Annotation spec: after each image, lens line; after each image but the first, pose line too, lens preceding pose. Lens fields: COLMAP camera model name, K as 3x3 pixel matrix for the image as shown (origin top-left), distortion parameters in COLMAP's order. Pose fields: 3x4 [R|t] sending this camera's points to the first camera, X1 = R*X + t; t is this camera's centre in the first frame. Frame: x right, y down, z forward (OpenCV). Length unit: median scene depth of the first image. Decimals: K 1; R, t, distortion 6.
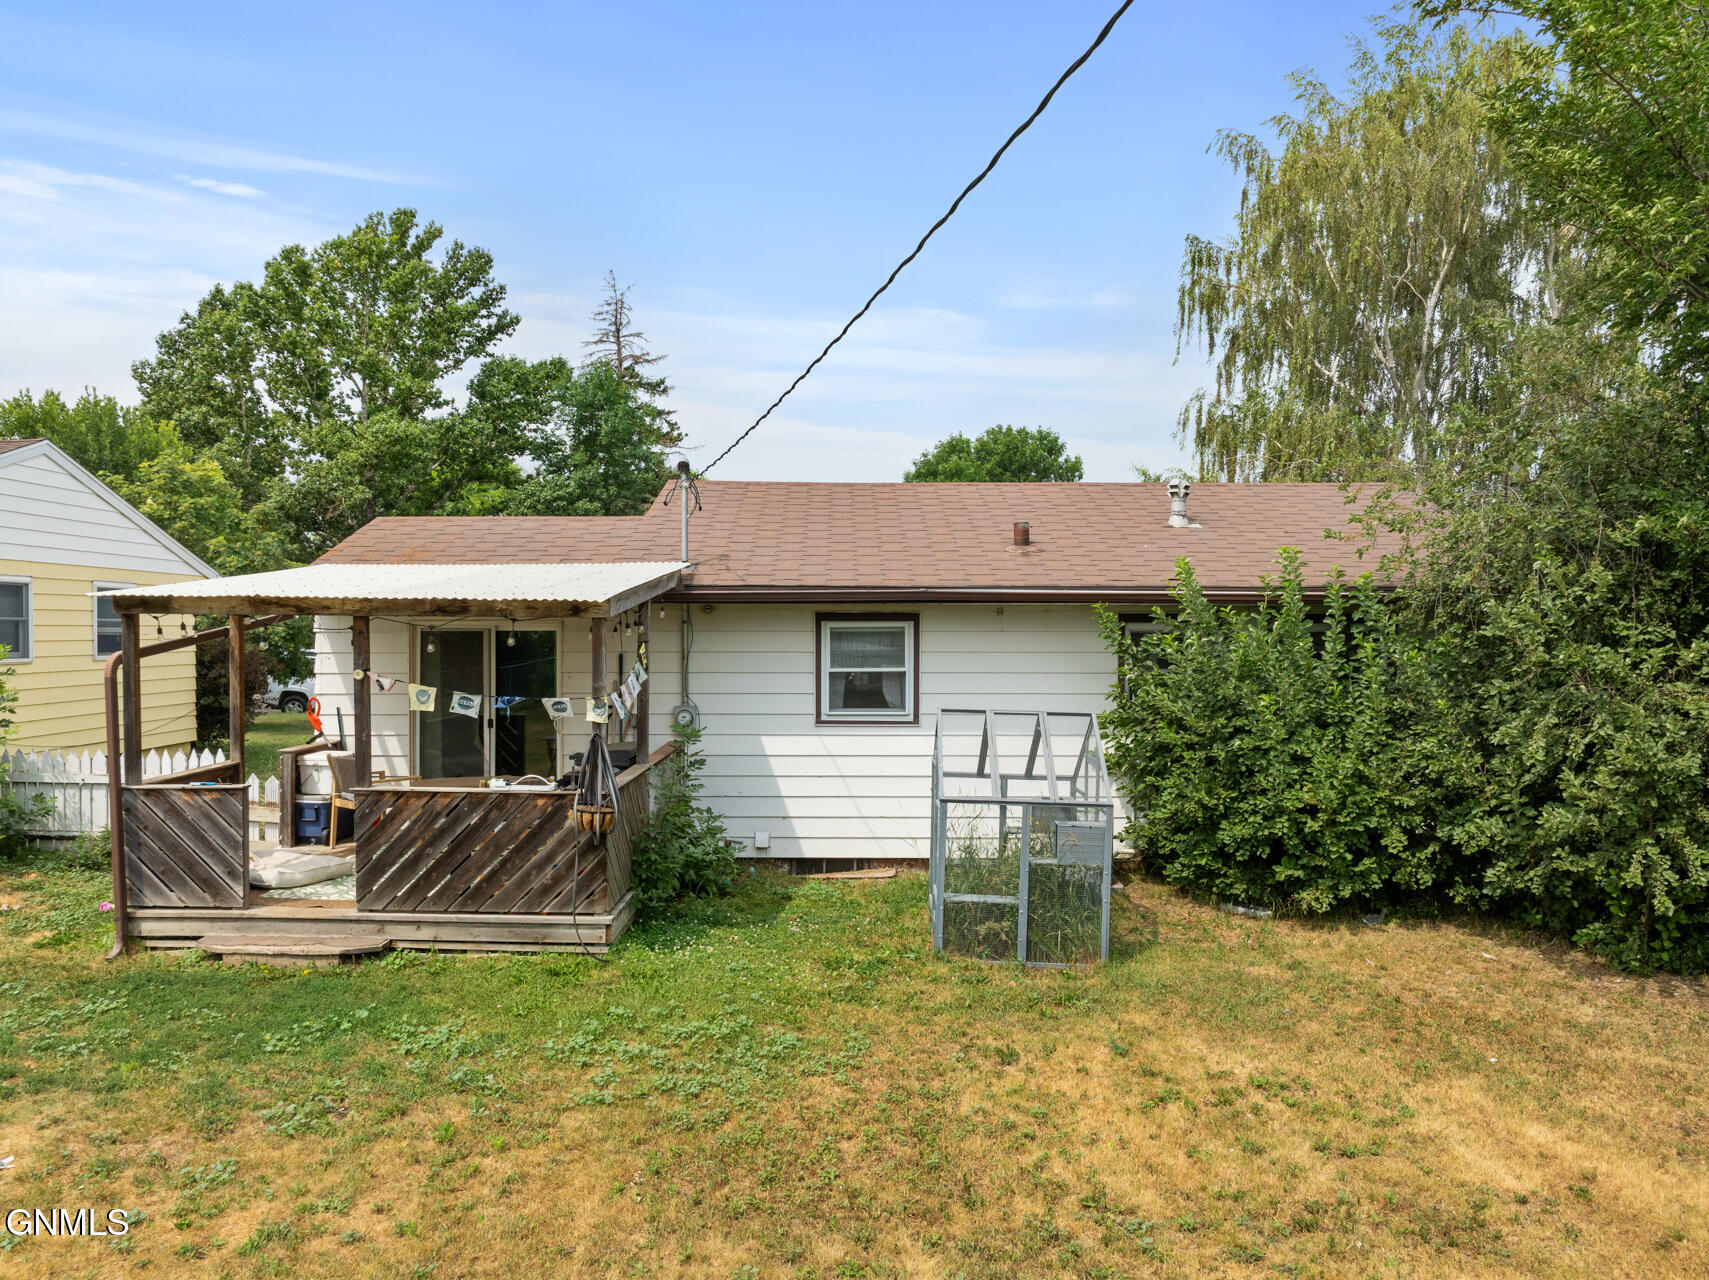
lens RADIAL K [[1195.5, 0, 854.5], [0, 1195.5, 640.0], [0, 0, 1]] dist [-0.025755, -0.002856]
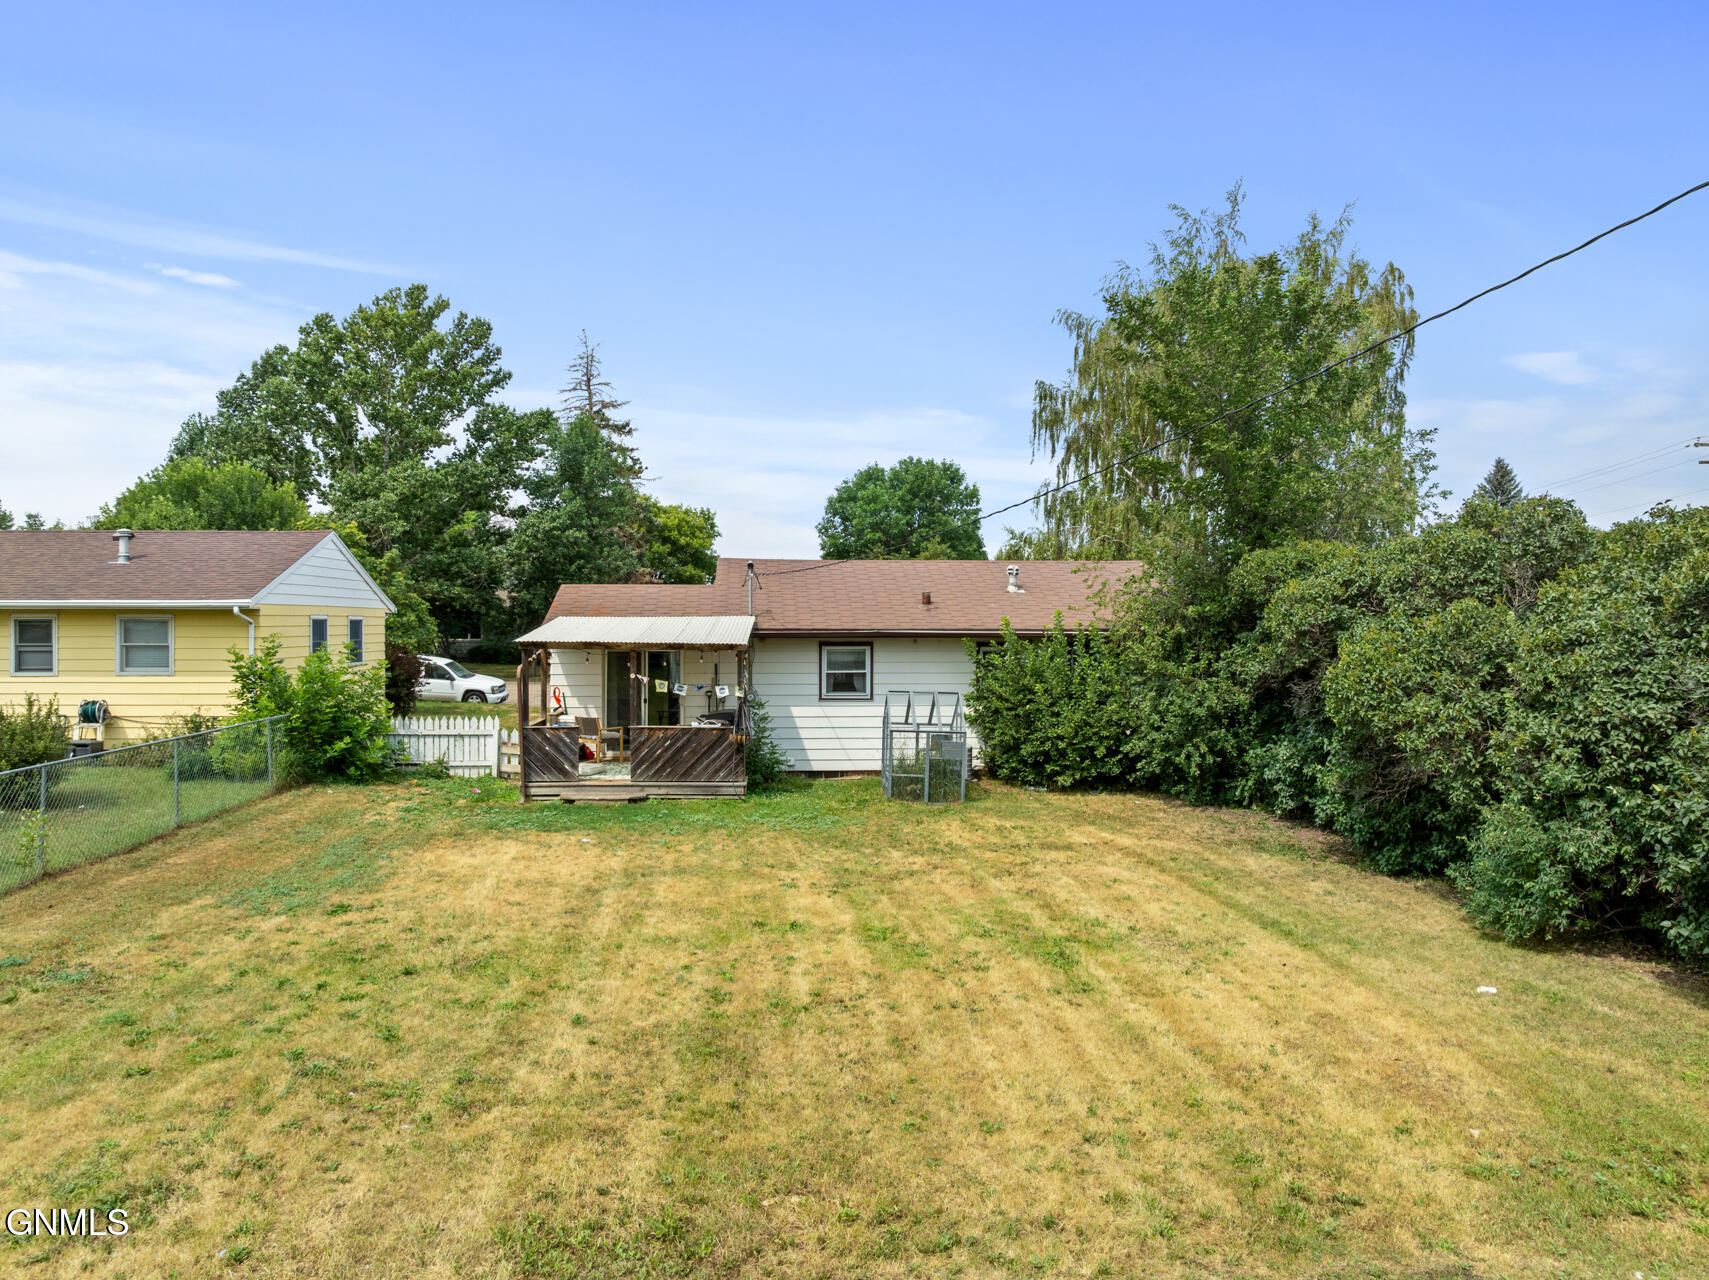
lens RADIAL K [[1195.5, 0, 854.5], [0, 1195.5, 640.0], [0, 0, 1]] dist [-0.025755, -0.002856]
pose [[0.997072, -0.001259, 0.076455, -0.121111], [0.000899, 0.999988, 0.004743, -0.034586], [-0.076460, -0.004661, 0.997062, -0.900017]]
